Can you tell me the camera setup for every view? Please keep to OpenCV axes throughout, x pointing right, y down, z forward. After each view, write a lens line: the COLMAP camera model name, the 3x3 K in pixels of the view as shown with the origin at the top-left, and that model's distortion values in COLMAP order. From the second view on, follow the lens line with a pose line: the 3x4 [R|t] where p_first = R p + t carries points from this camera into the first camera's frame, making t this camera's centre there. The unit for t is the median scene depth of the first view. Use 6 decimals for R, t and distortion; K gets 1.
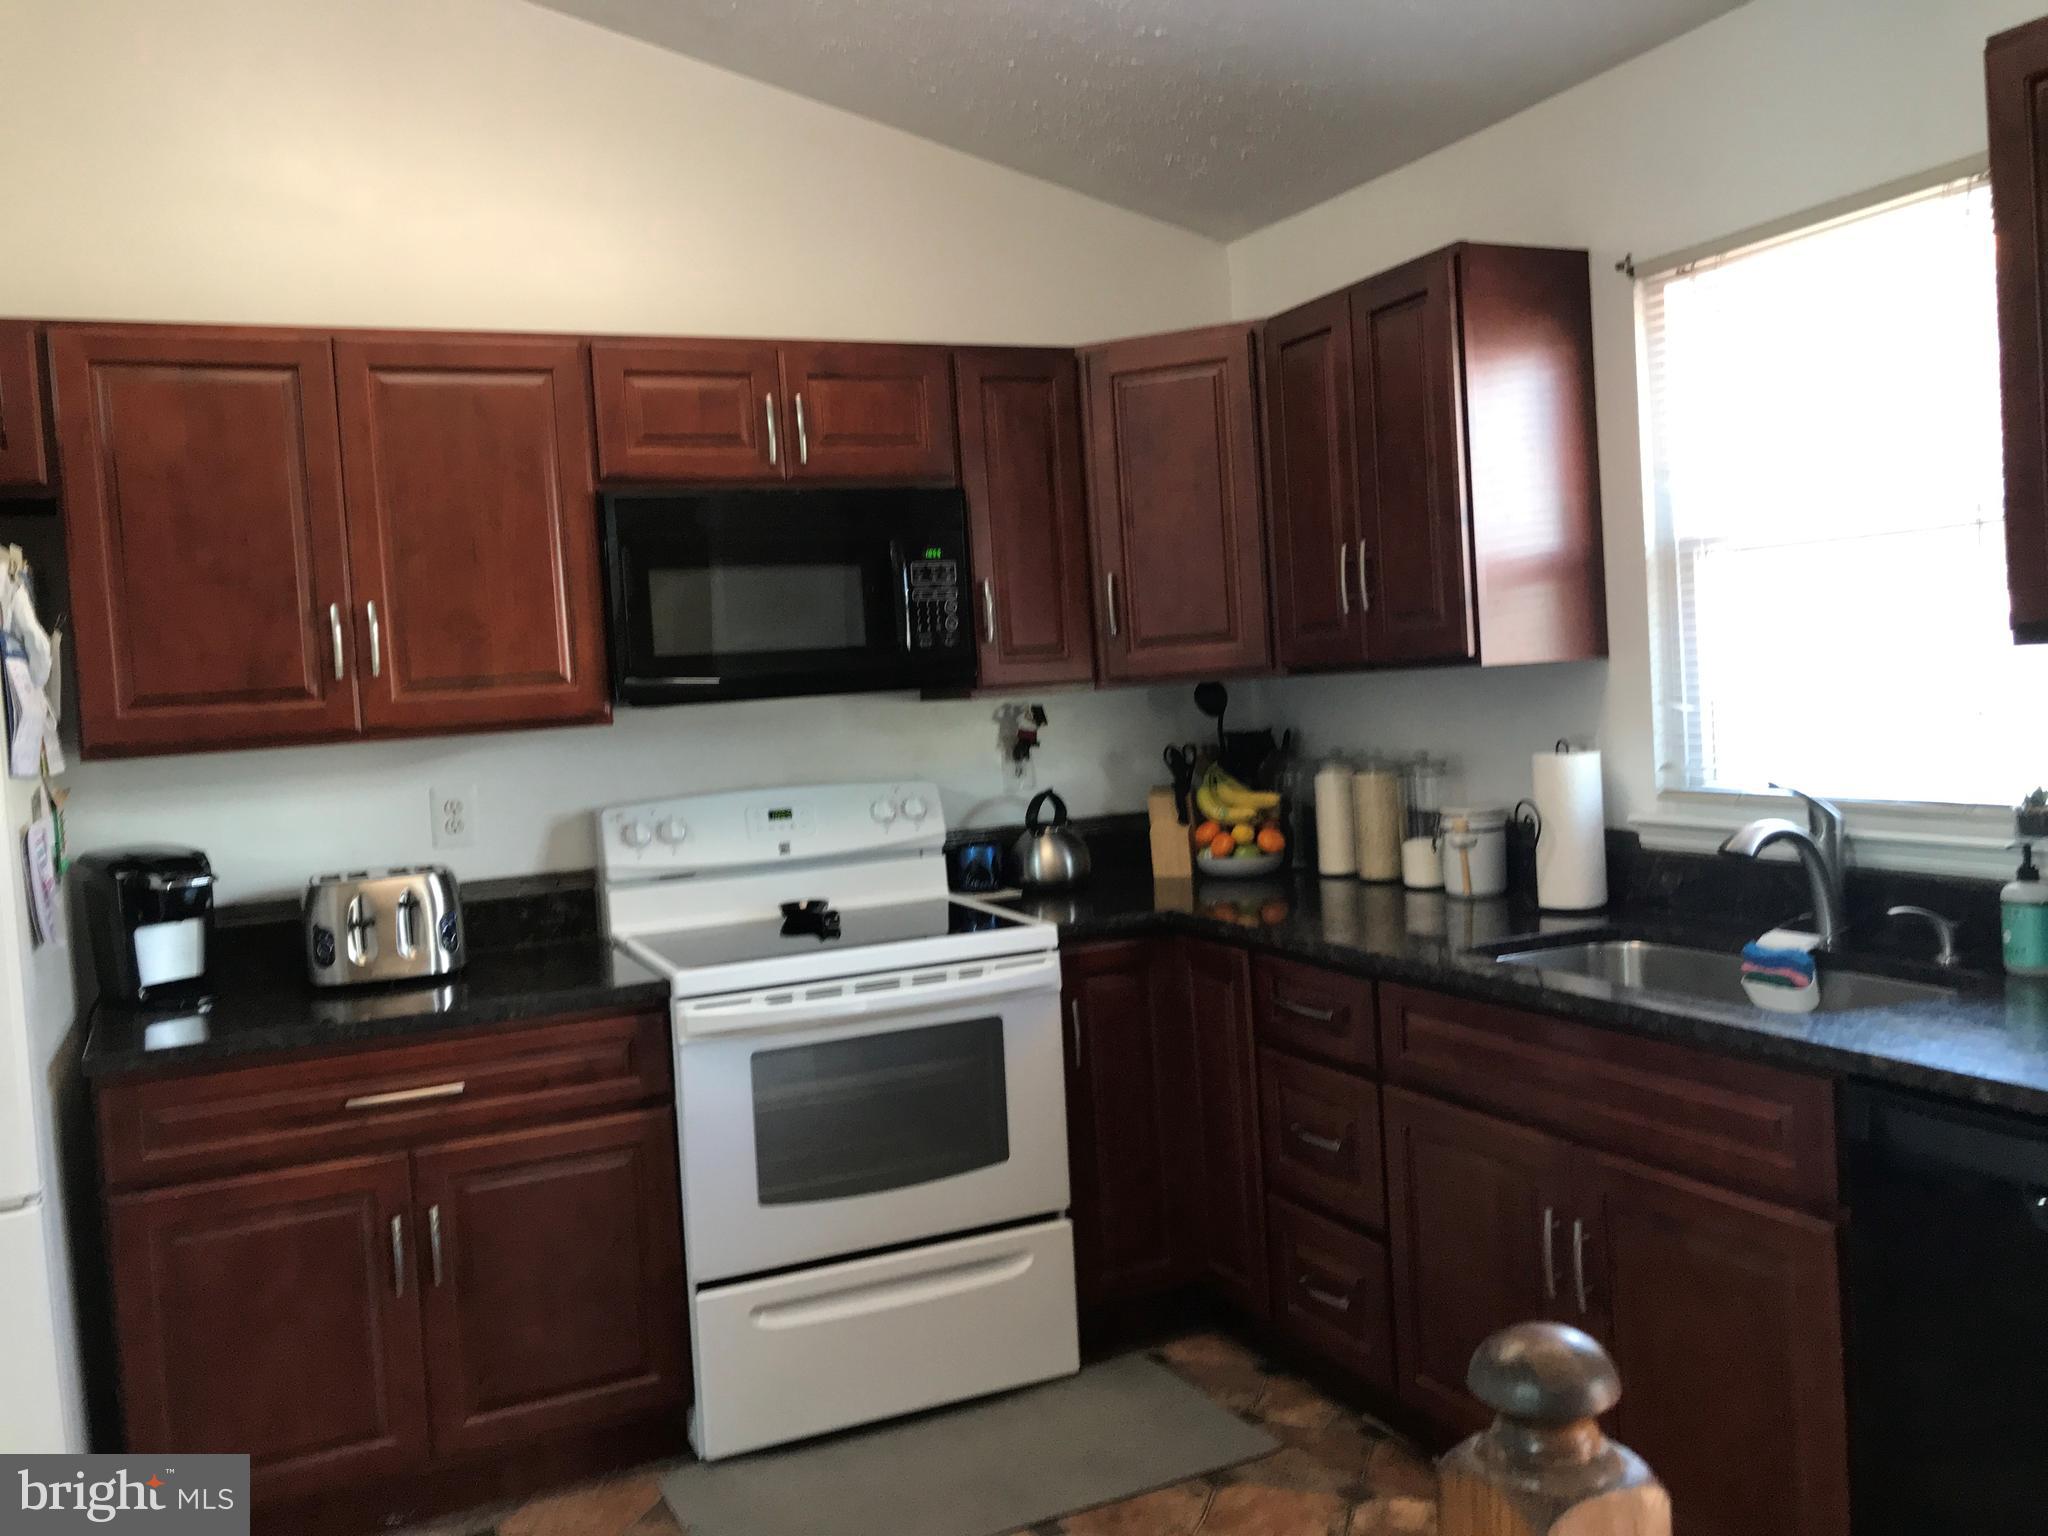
lens RADIAL K [[1669.8, 0, 1024.0], [0, 1669.8, 768.0], [0, 0, 1]] dist [0.069344, -0.139449]
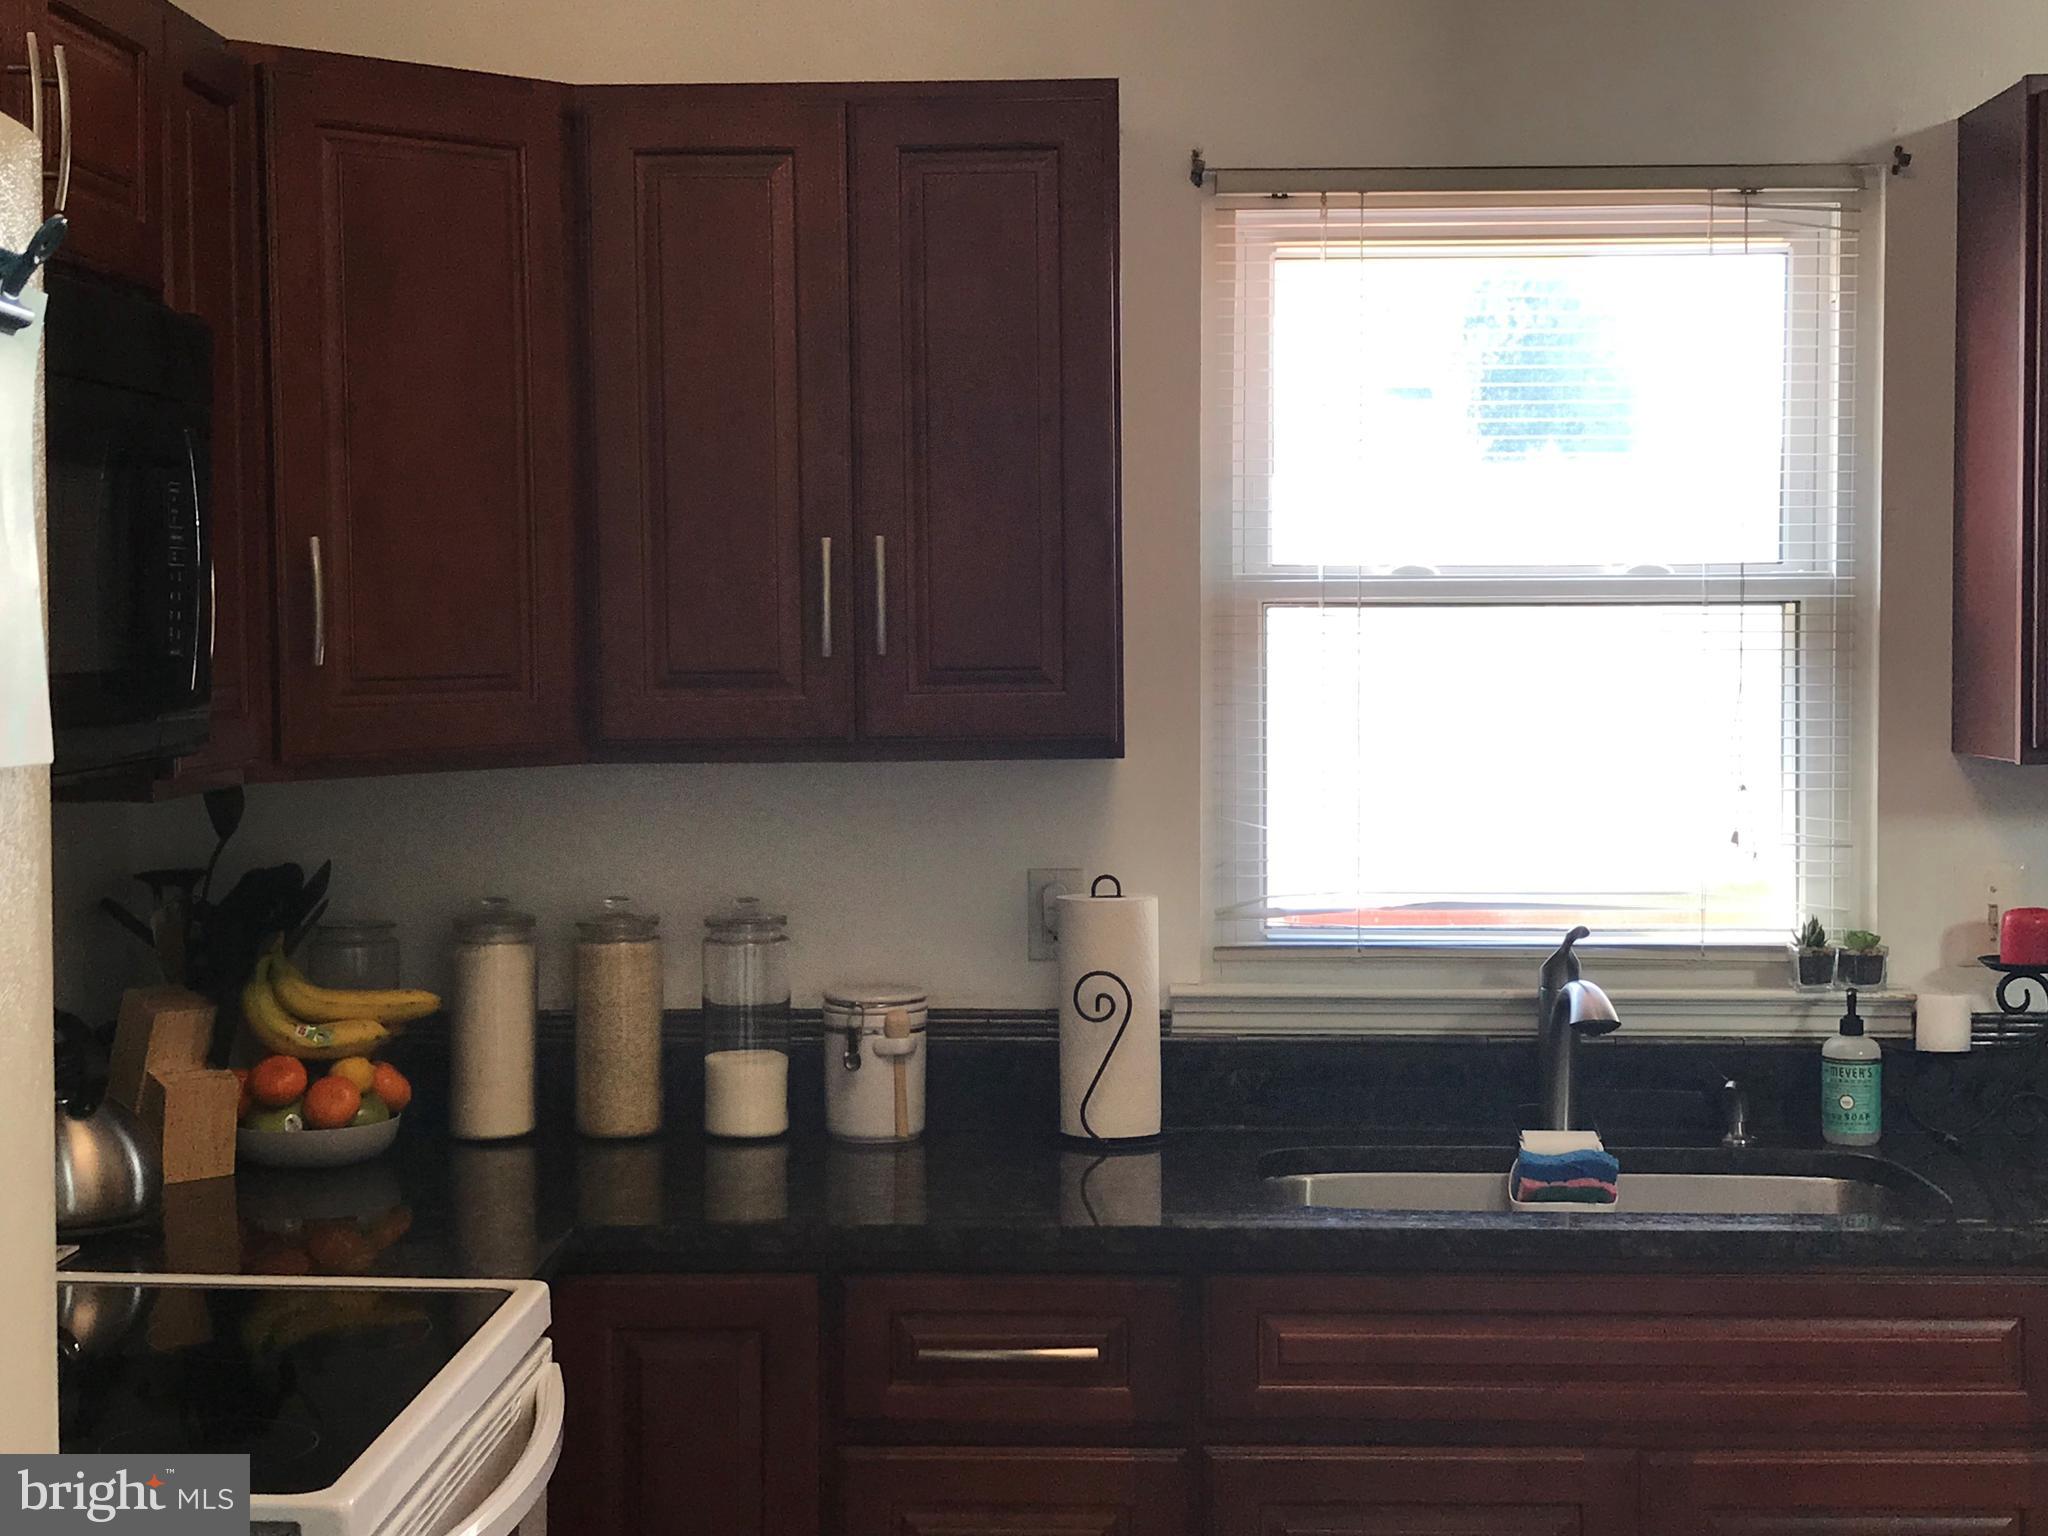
lens RADIAL K [[3217.7, 0, 1024.0], [0, 3217.7, 768.0], [0, 0, 1]] dist [0.216778, -0.010349]
pose [[0.454875, 0.016321, 0.890406, -0.808280], [0.027638, 0.999092, -0.032432, -0.019039], [-0.890126, 0.039361, 0.454011, 0.476785]]
